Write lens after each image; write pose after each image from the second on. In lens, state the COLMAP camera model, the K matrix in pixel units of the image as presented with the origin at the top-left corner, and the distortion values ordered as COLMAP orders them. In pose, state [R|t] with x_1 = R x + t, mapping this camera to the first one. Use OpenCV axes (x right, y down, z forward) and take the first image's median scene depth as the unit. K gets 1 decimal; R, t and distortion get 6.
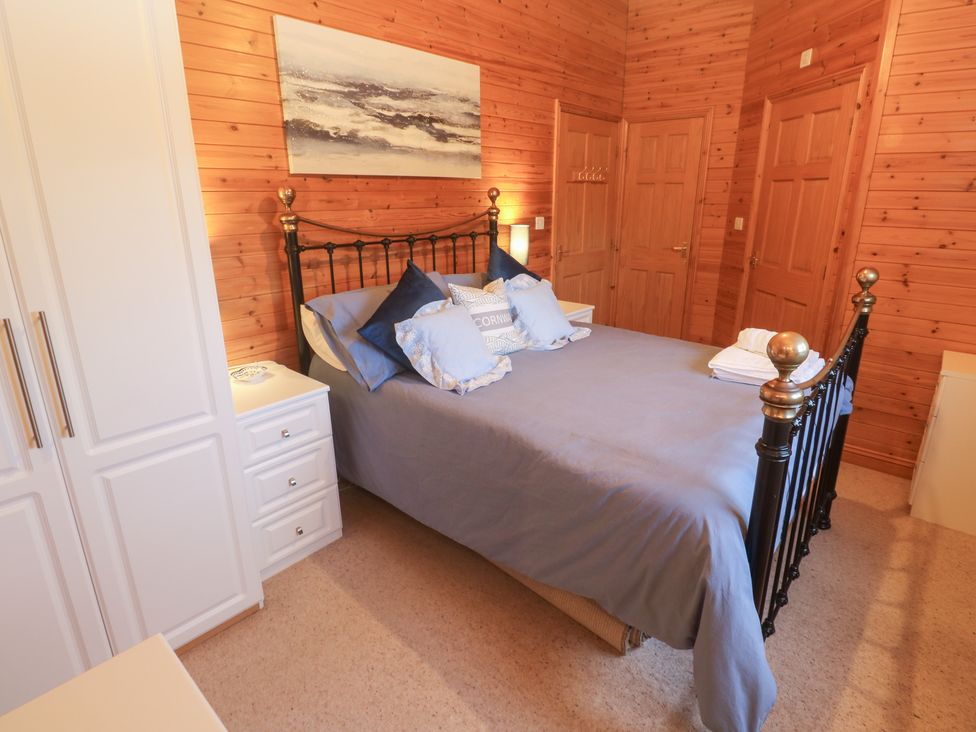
lens RADIAL K [[524.6, 0, 499.5], [0, 524.6, 347.0], [0, 0, 1]] dist [0.001663, -0.013446]
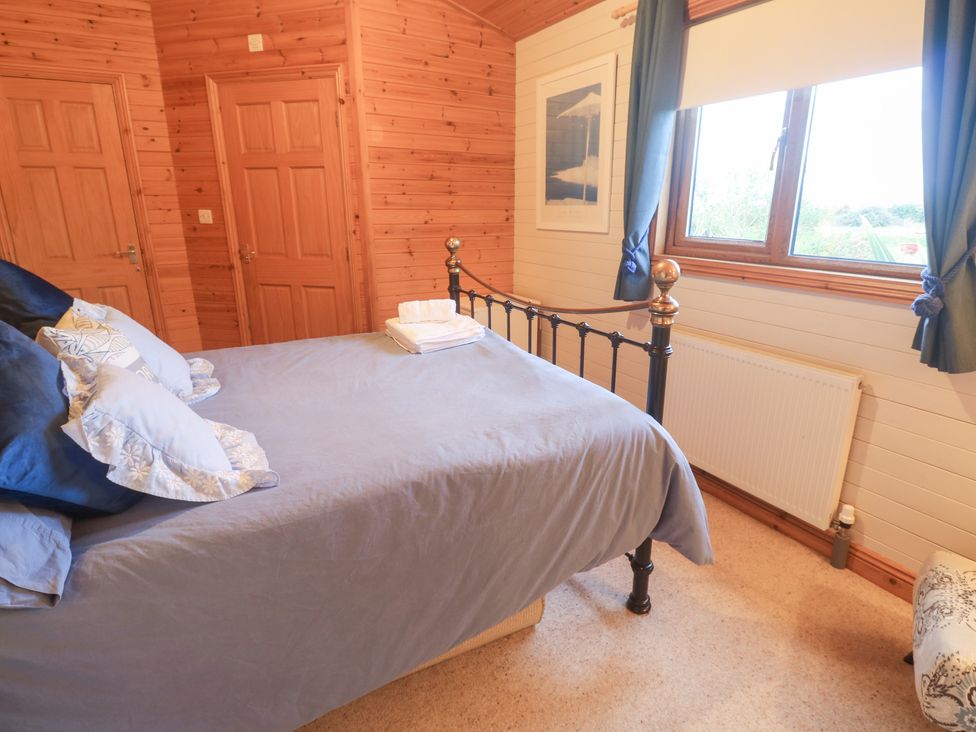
lens RADIAL K [[524.6, 0, 499.5], [0, 524.6, 347.0], [0, 0, 1]] dist [0.001663, -0.013446]
pose [[0.314665, -0.249549, 0.915812, -0.302041], [0.263117, 0.949945, 0.168445, -0.054547], [-0.912006, 0.187962, 0.364575, 0.324895]]
